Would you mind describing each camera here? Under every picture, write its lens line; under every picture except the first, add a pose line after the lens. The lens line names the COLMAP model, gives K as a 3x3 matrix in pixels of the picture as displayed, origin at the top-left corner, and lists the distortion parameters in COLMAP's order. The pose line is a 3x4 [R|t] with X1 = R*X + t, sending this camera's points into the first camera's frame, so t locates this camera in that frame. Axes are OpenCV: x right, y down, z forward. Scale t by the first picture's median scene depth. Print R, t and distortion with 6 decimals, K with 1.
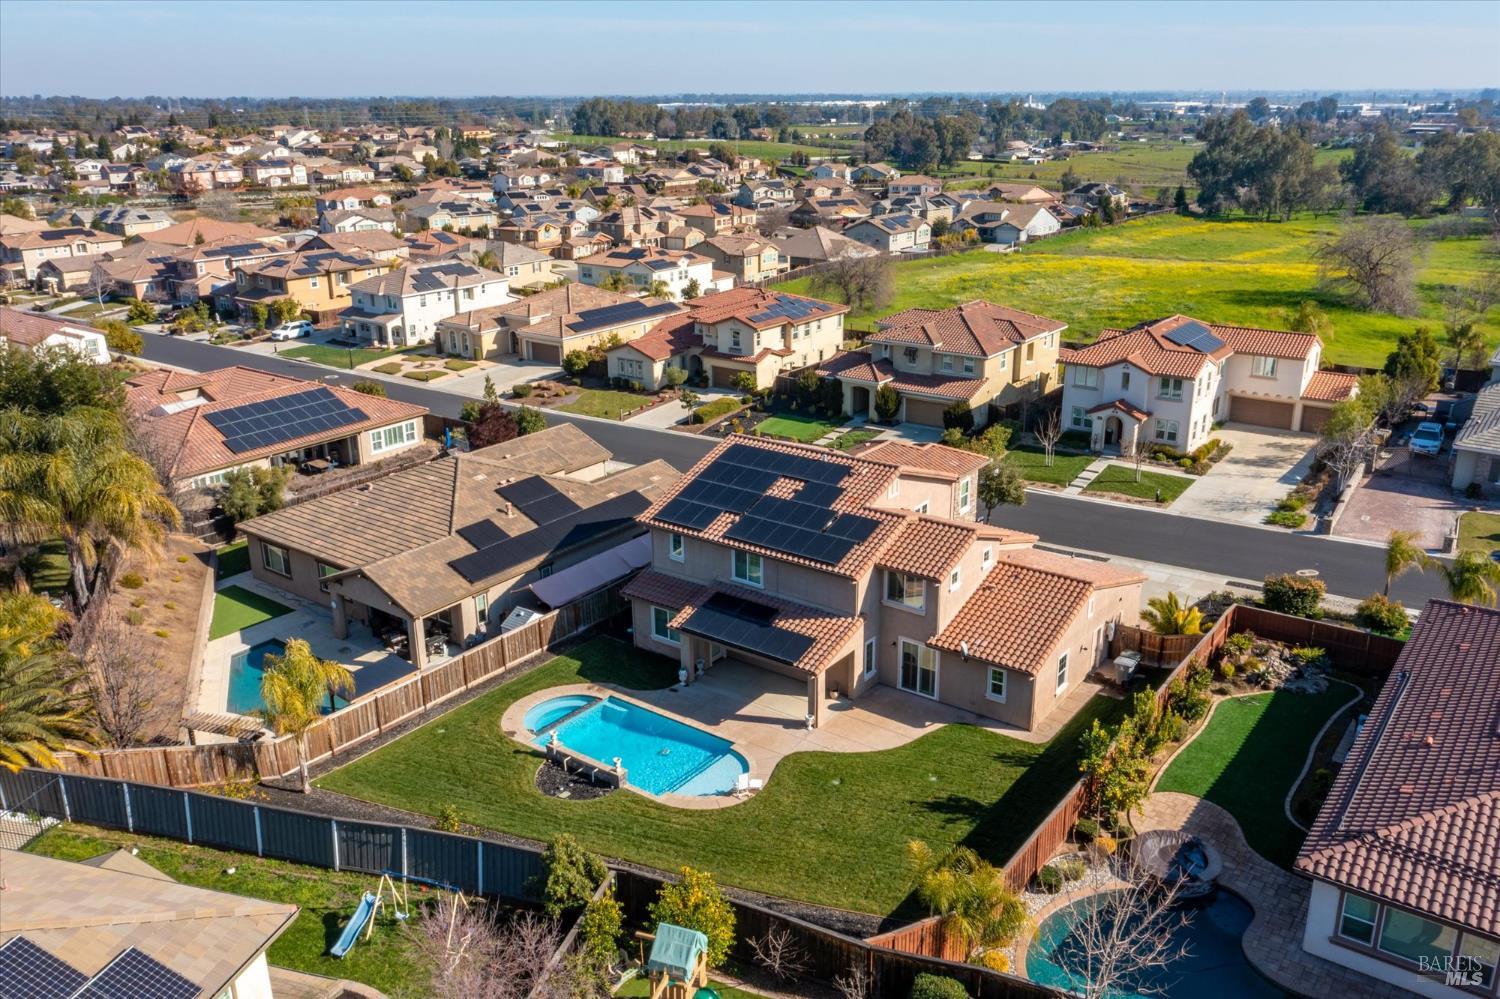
lens RADIAL K [[1195.0, 0, 749.5], [0, 1195.0, 499.4], [0, 0, 1]] dist [-0.013667, 0.009235]
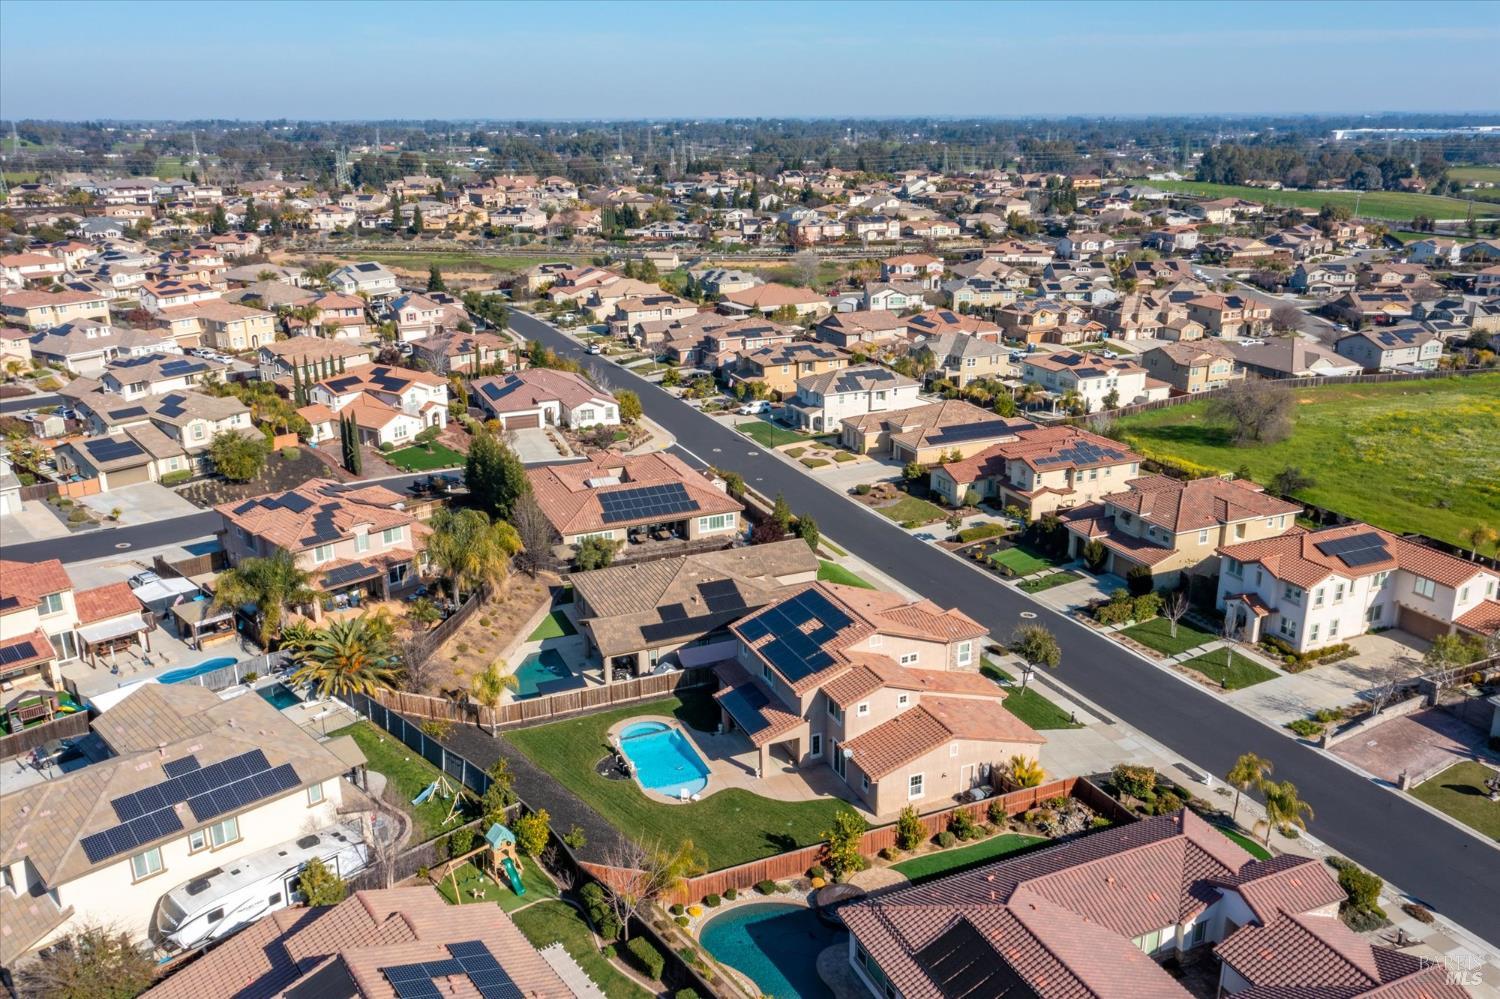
lens RADIAL K [[1195.0, 0, 750.0], [0, 1195.0, 500.5], [0, 0, 1]] dist [-0.013667, 0.009235]
pose [[0.861303, 0.155454, -0.483726, 0.271213], [-0.159828, 0.986610, 0.032482, -0.082164], [0.482299, 0.049336, 0.874617, -0.160675]]
